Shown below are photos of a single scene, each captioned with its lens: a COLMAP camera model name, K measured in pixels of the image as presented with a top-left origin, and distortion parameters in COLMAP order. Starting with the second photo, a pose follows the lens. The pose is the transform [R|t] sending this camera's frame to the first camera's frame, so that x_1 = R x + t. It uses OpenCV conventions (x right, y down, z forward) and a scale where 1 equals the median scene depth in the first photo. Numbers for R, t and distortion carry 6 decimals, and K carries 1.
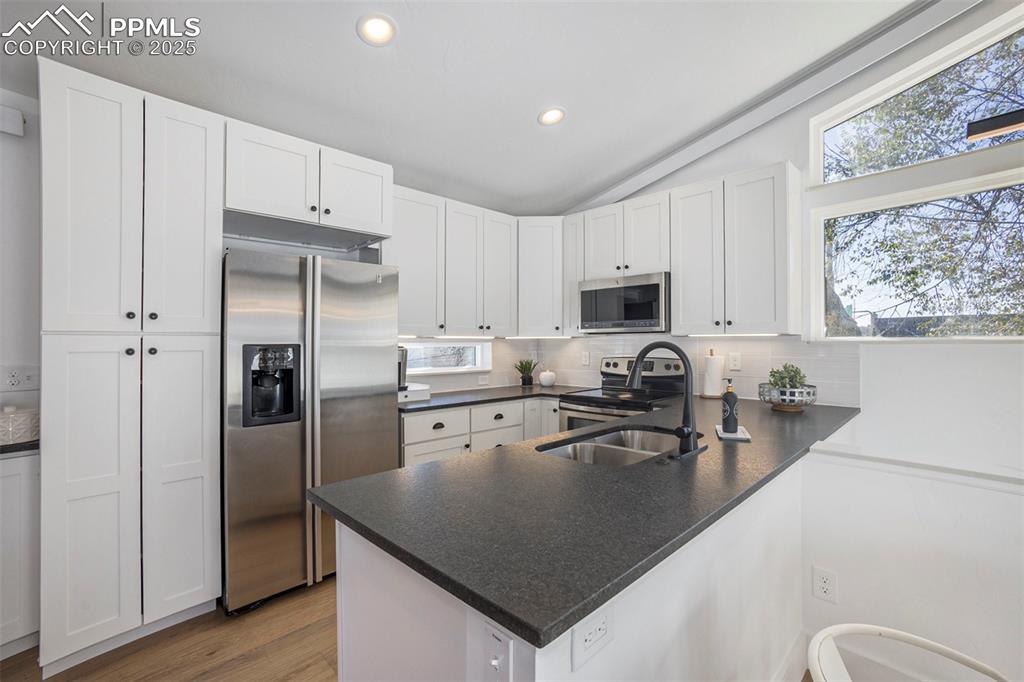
lens RADIAL K [[454.2, 0, 515.0], [0, 454.2, 343.2], [0, 0, 1]] dist [-0.070143, 0.041061]
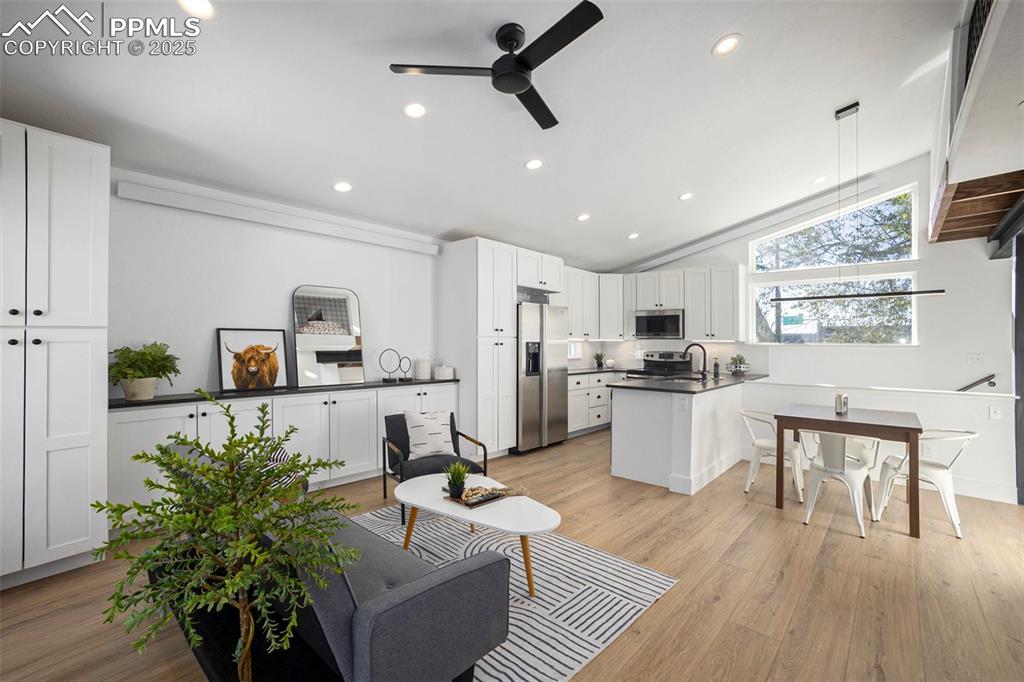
lens RADIAL K [[426.8, 0, 540.7], [0, 426.8, 341.8], [0, 0, 1]] dist [-0.067738, -0.000263]
pose [[0.995555, 0.014698, 0.093030, -0.458043], [-0.014176, 0.999880, -0.006270, 0.009060], [-0.093111, 0.004923, 0.995644, -0.807702]]
